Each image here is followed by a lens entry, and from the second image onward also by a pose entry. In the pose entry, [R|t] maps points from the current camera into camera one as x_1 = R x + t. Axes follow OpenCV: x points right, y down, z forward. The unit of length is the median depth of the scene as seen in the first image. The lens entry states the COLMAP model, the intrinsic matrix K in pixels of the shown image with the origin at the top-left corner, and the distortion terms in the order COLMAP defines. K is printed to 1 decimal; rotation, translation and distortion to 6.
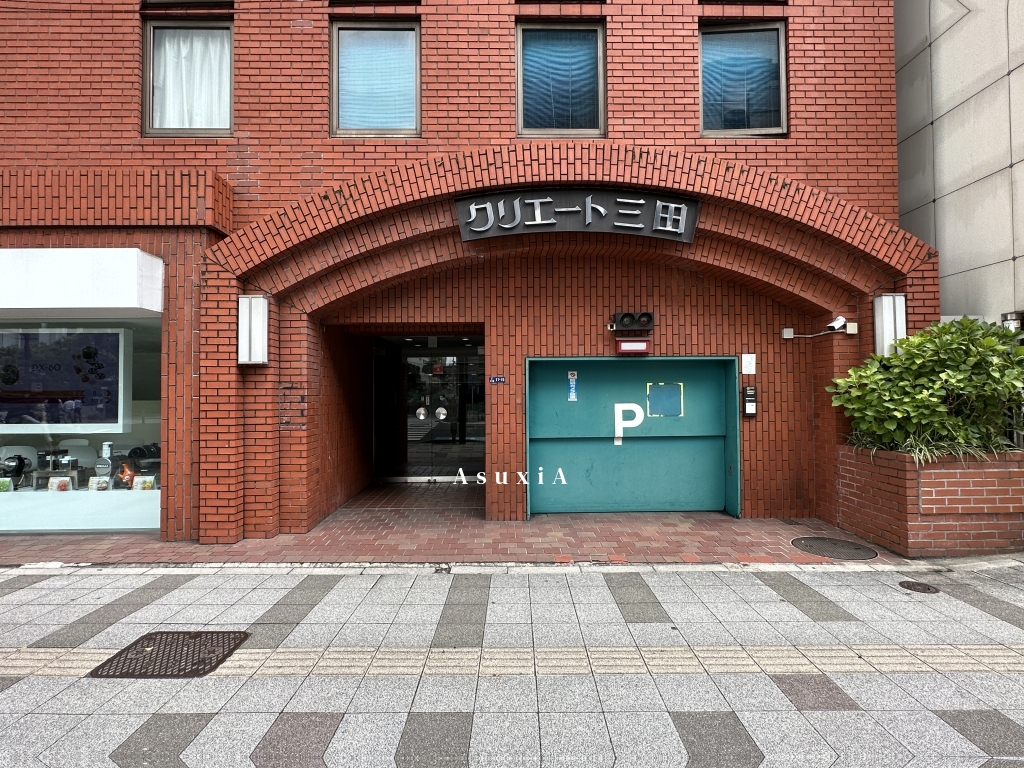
lens RADIAL K [[505.2, 0, 511.5], [0, 505.2, 384.9], [0, 0, 1]] dist [-0.001293, -0.003162]
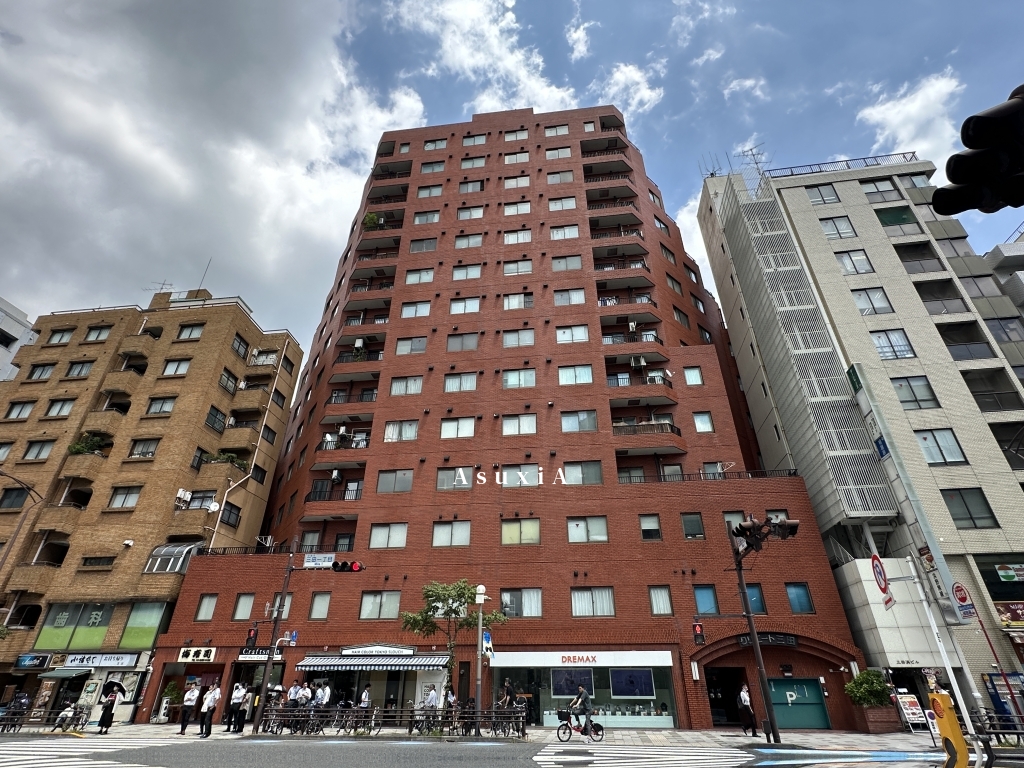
lens RADIAL K [[505.2, 0, 508.8], [0, 505.2, 385.1], [0, 0, 1]] dist [-0.001293, -0.003162]
pose [[0.987487, -0.069719, -0.141448, -1.133226], [-0.008249, 0.872895, -0.487839, -0.107906], [0.157481, 0.482901, 0.861398, -3.609027]]
